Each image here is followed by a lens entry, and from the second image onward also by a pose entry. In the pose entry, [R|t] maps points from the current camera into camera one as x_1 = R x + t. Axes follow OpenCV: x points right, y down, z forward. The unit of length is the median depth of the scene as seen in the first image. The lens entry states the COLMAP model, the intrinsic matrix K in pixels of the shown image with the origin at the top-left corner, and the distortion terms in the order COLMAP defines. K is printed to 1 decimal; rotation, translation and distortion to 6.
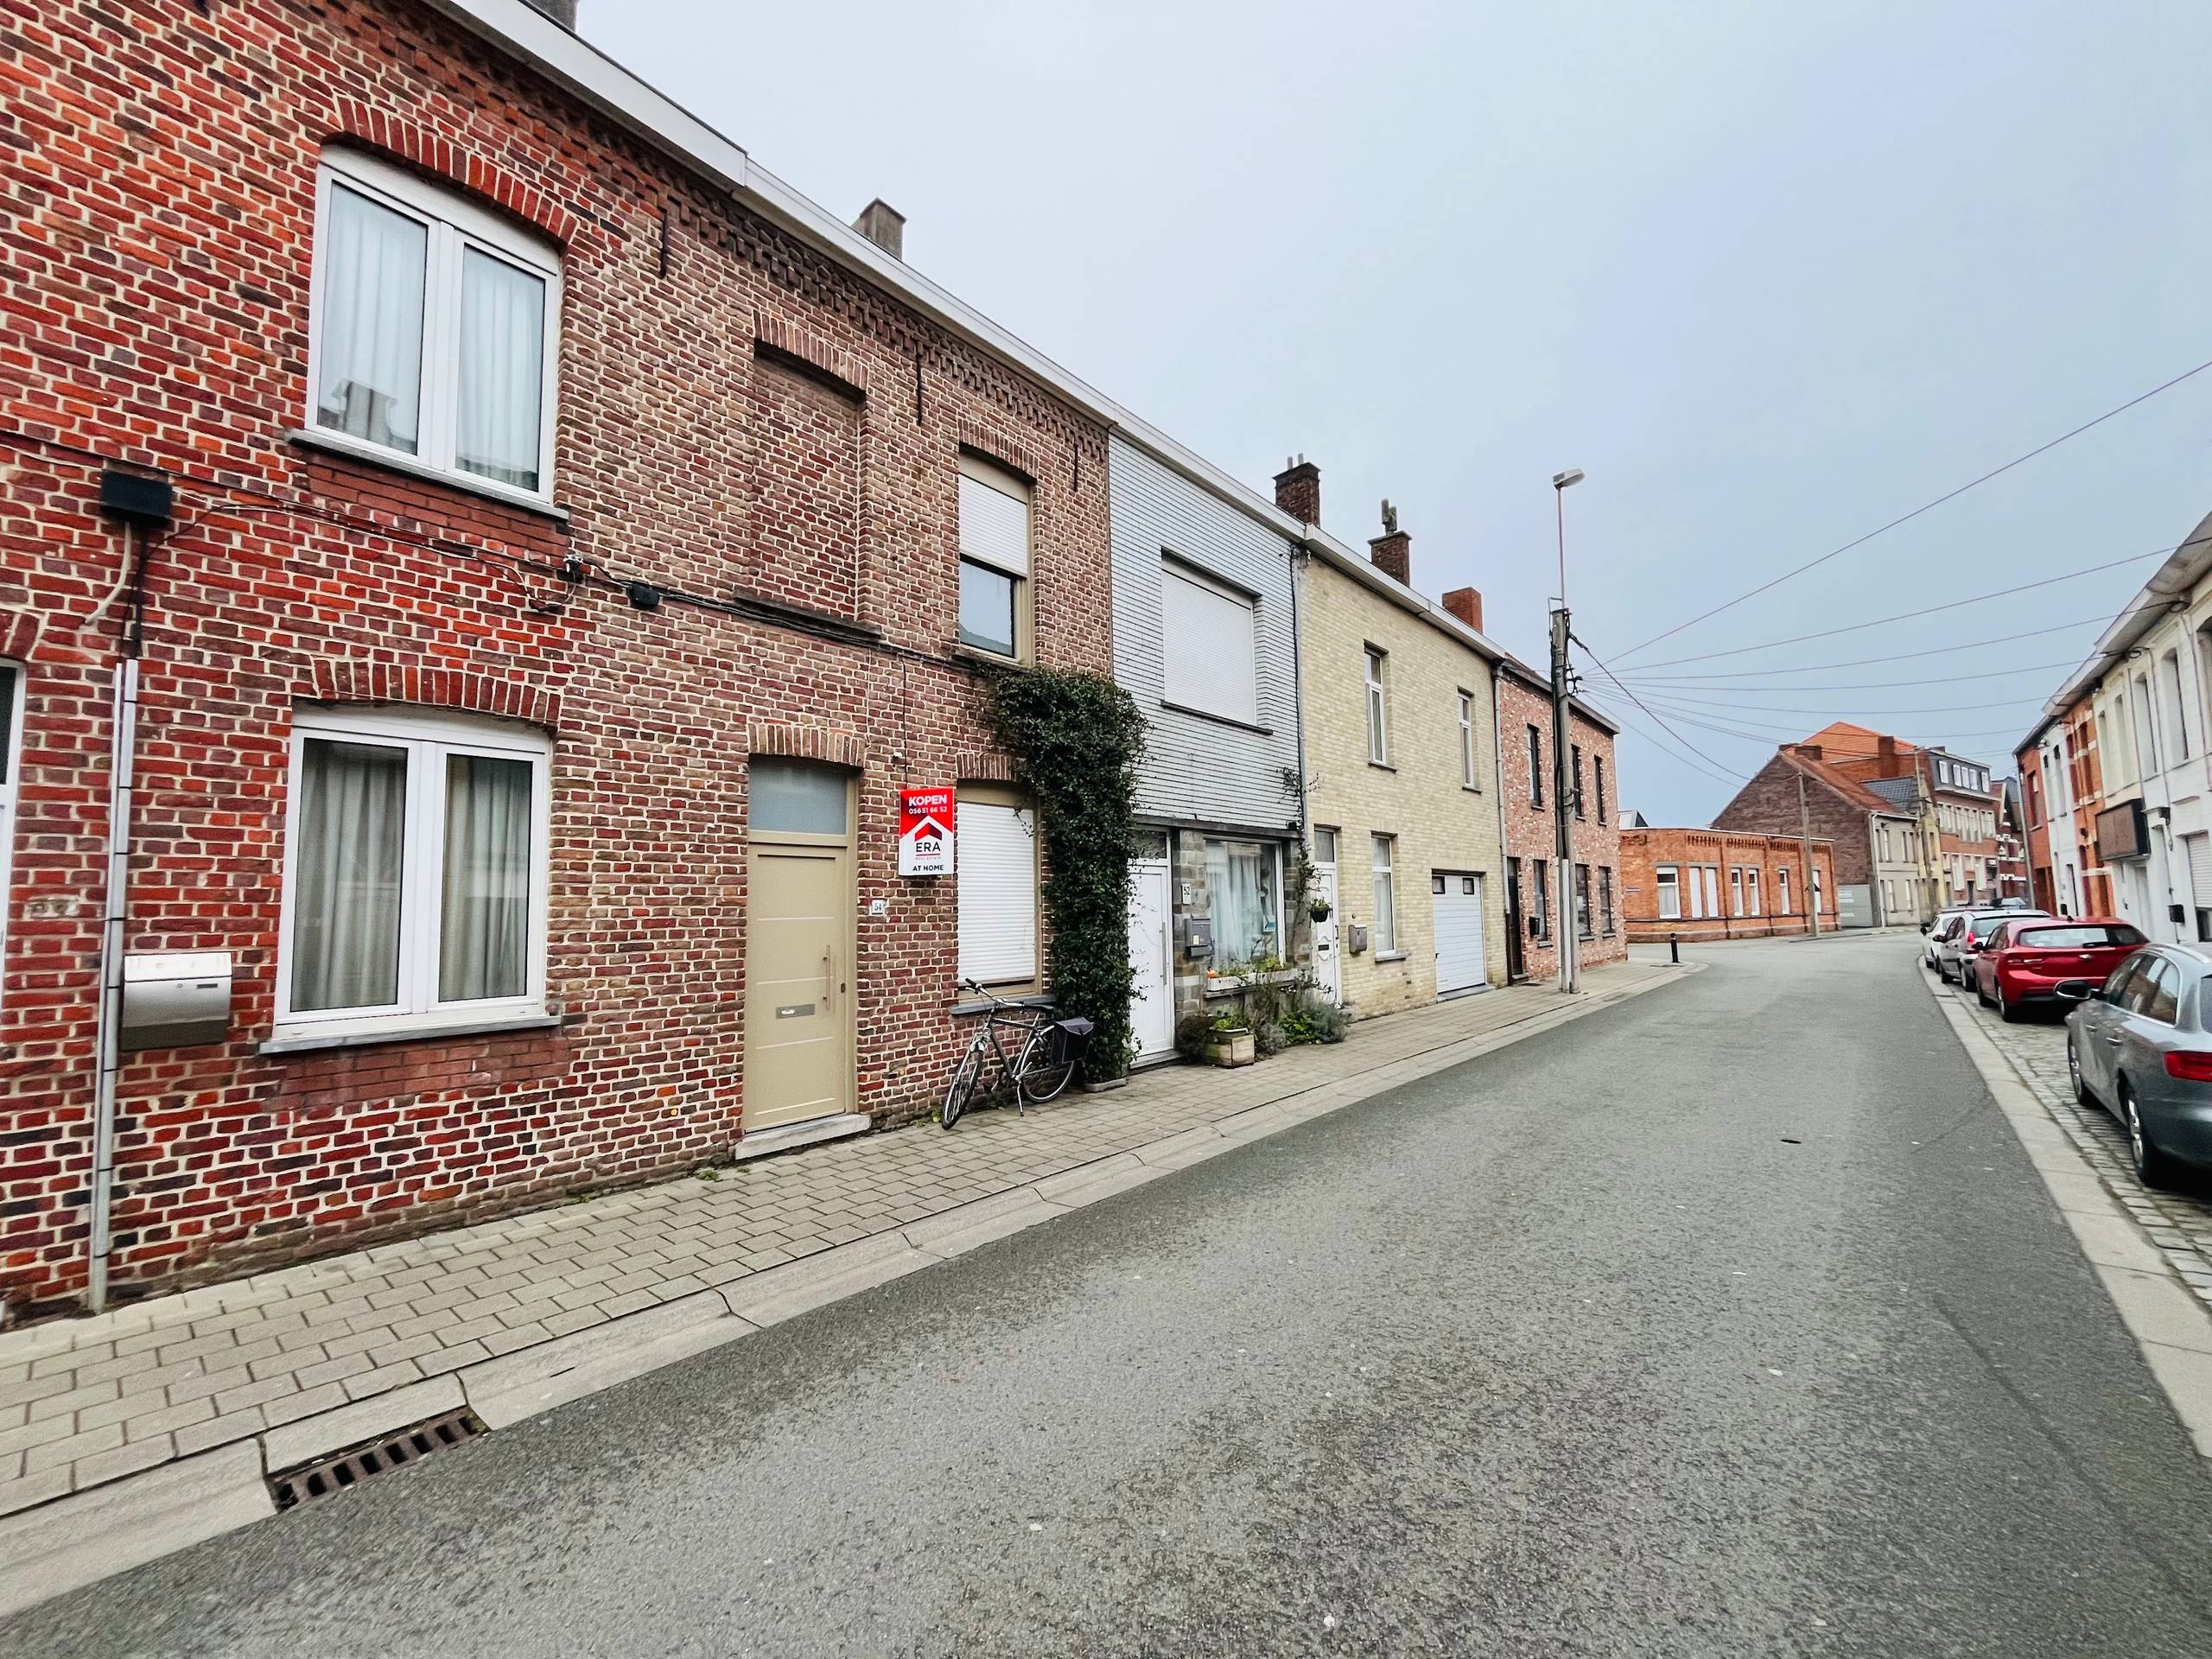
lens RADIAL K [[894.0, 0, 1100.2], [0, 894.0, 834.7], [0, 0, 1]] dist [-0.002824, -0.000189]
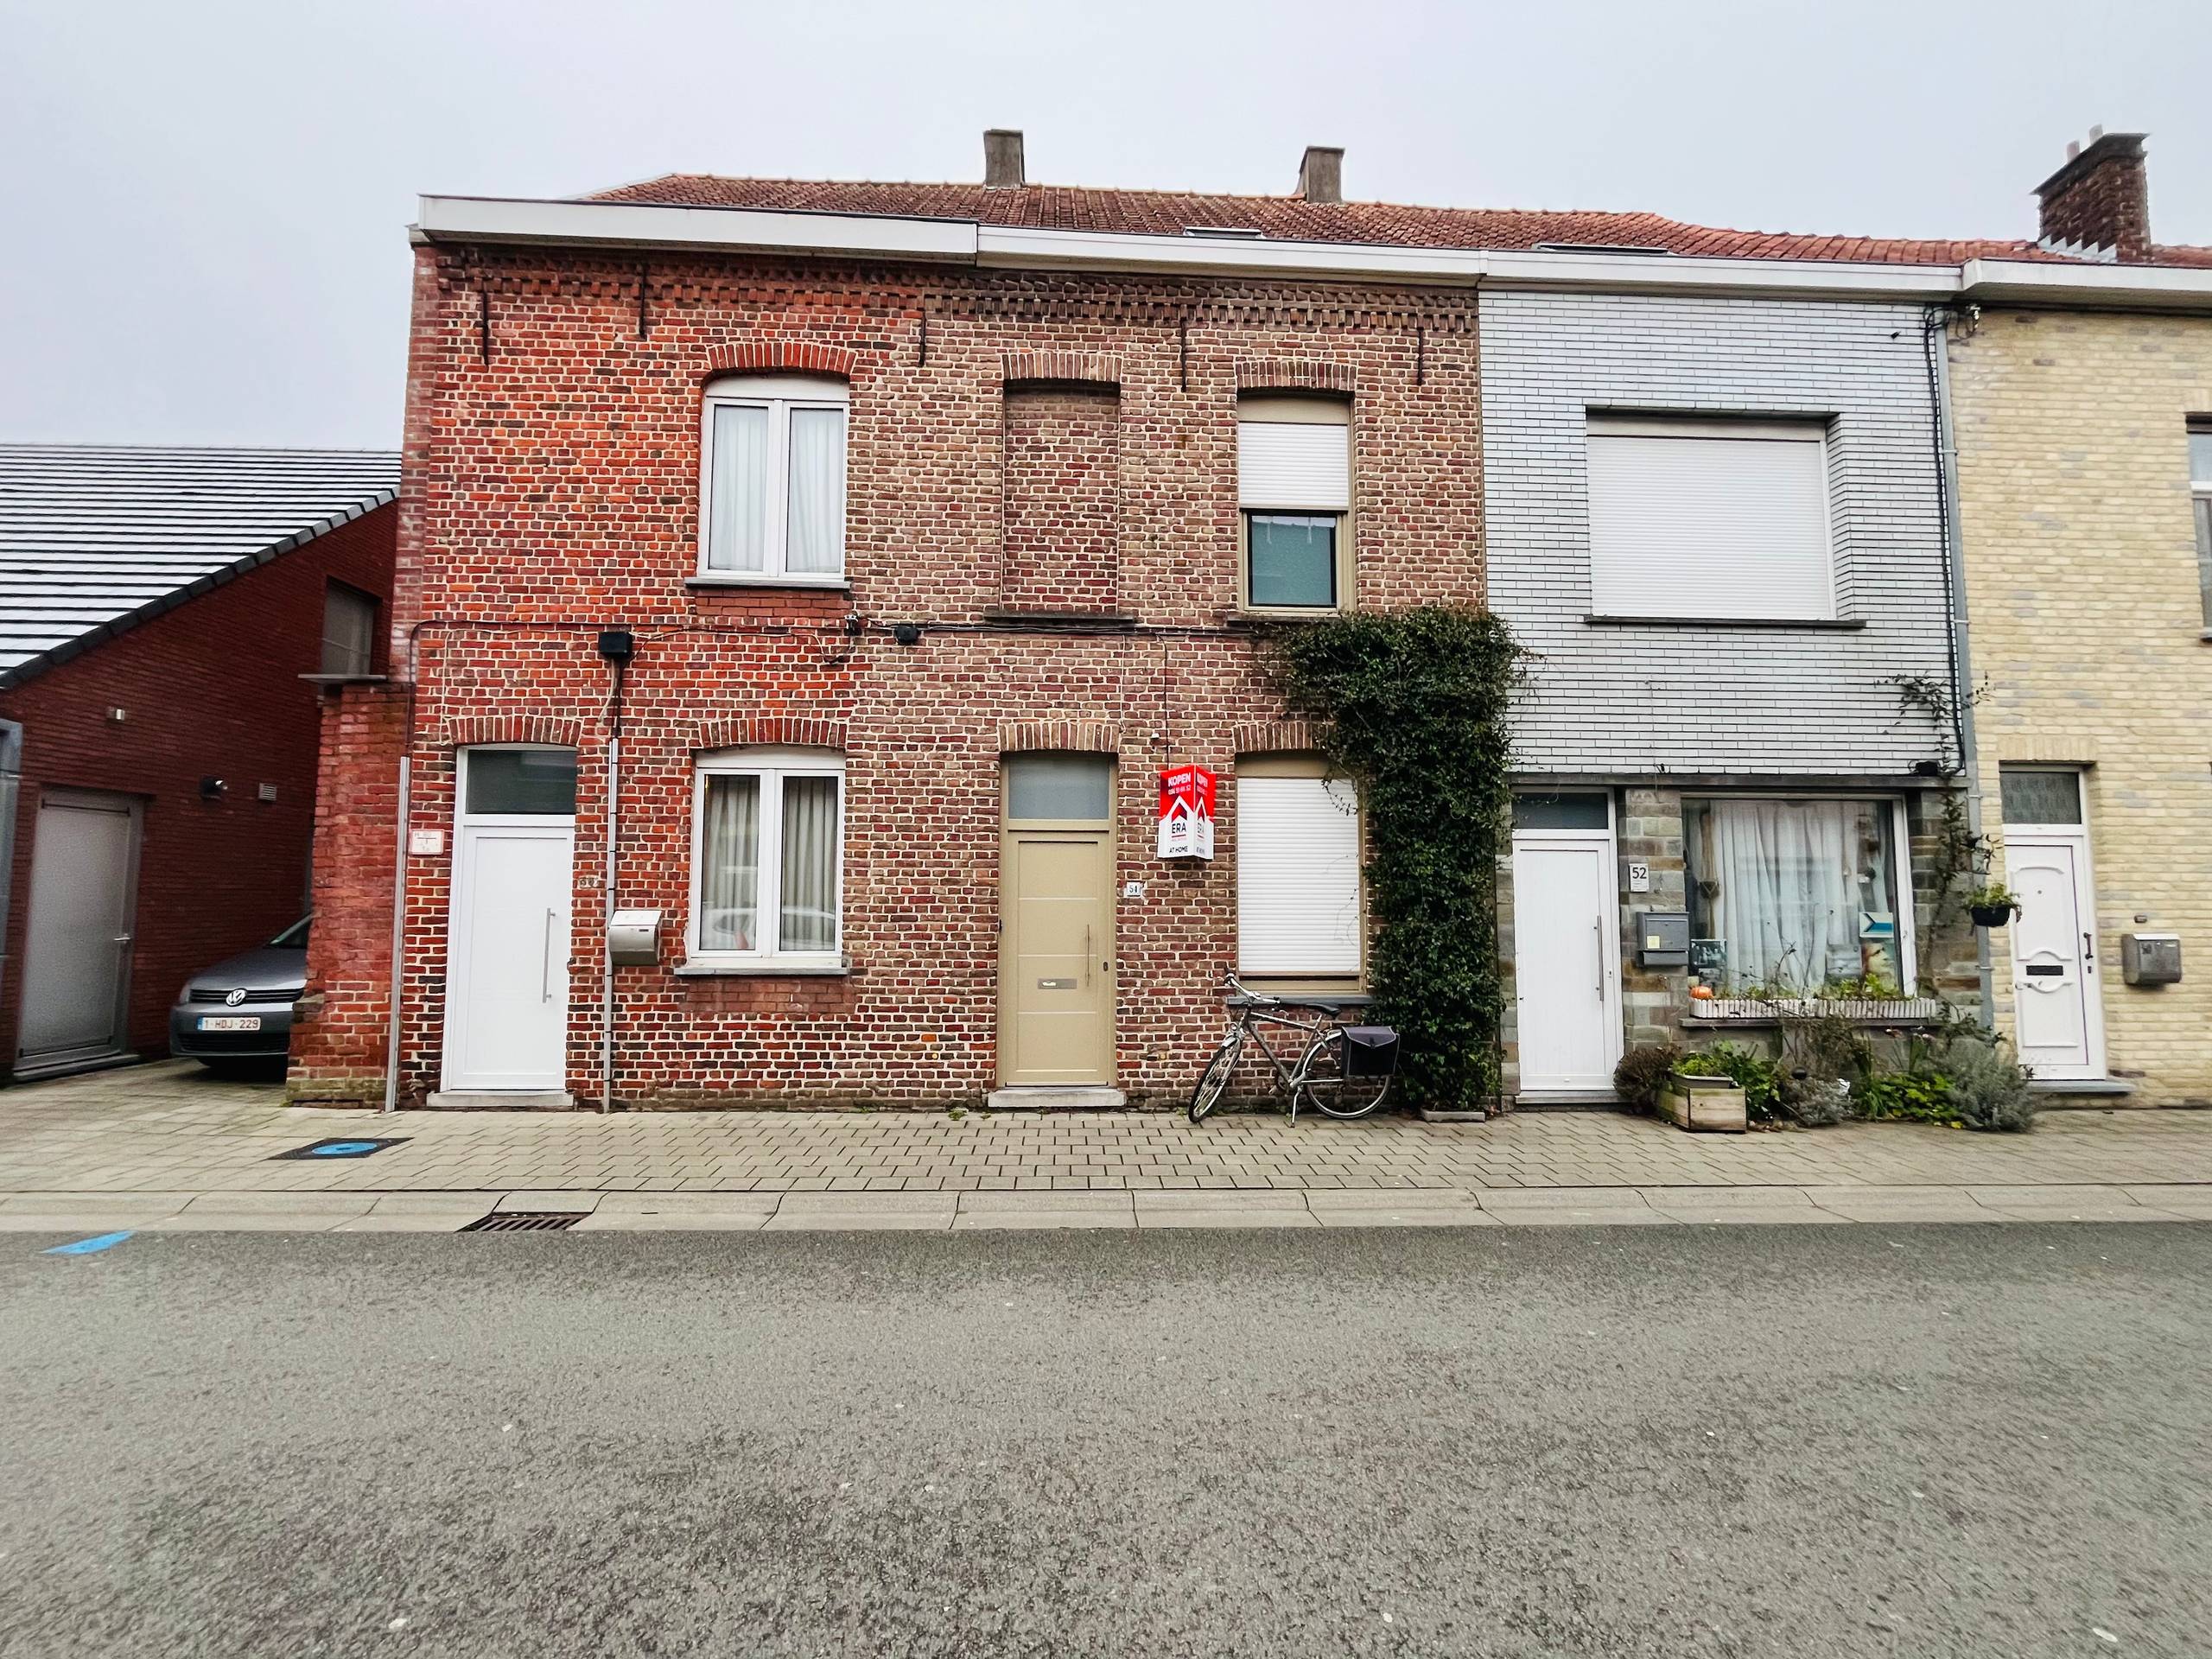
lens RADIAL K [[894.0, 0, 1100.2], [0, 894.0, 834.7], [0, 0, 1]] dist [-0.002824, -0.000189]
pose [[0.686806, -0.030613, -0.726196, 0.516106], [0.044877, 0.998992, 0.000330, 0.019328], [0.725454, -0.032816, 0.687488, 0.312723]]
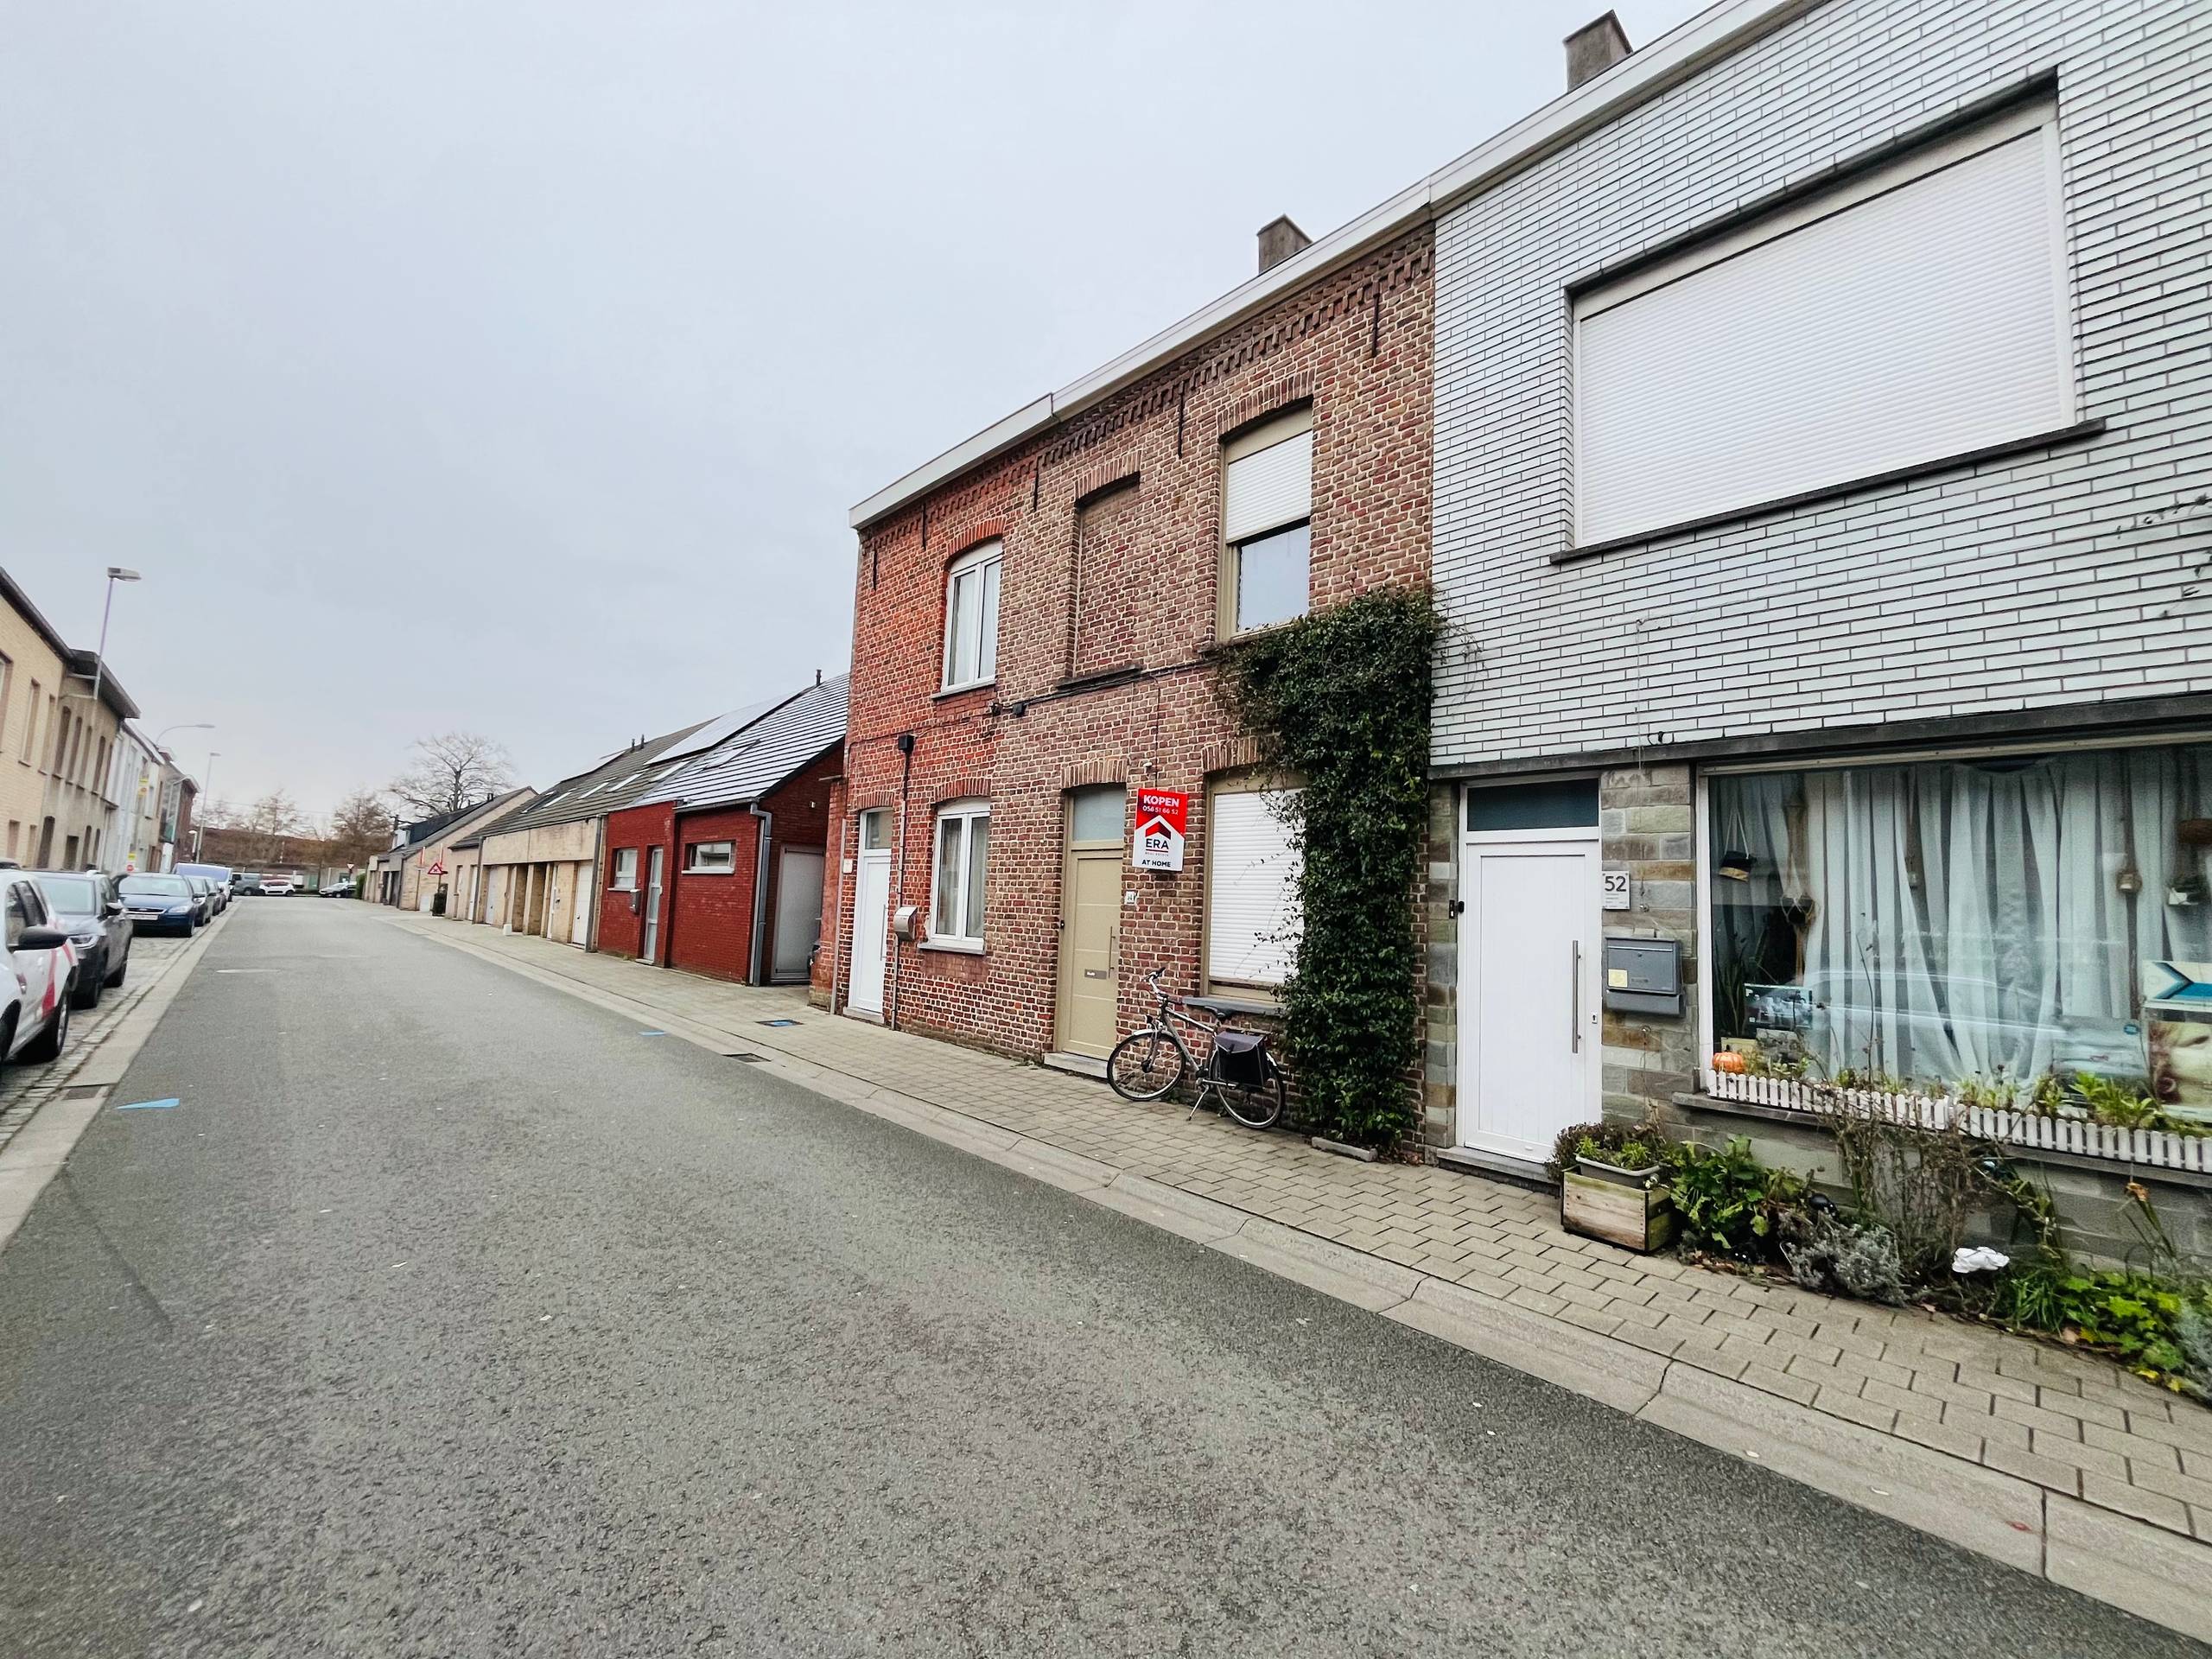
lens RADIAL K [[894.0, 0, 1100.2], [0, 894.0, 834.7], [0, 0, 1]] dist [-0.002824, -0.000189]
pose [[-0.098469, -0.073828, -0.992398, 1.049064], [0.041838, 0.996055, -0.078252, 0.099908], [0.994260, -0.049225, -0.094992, 1.204897]]
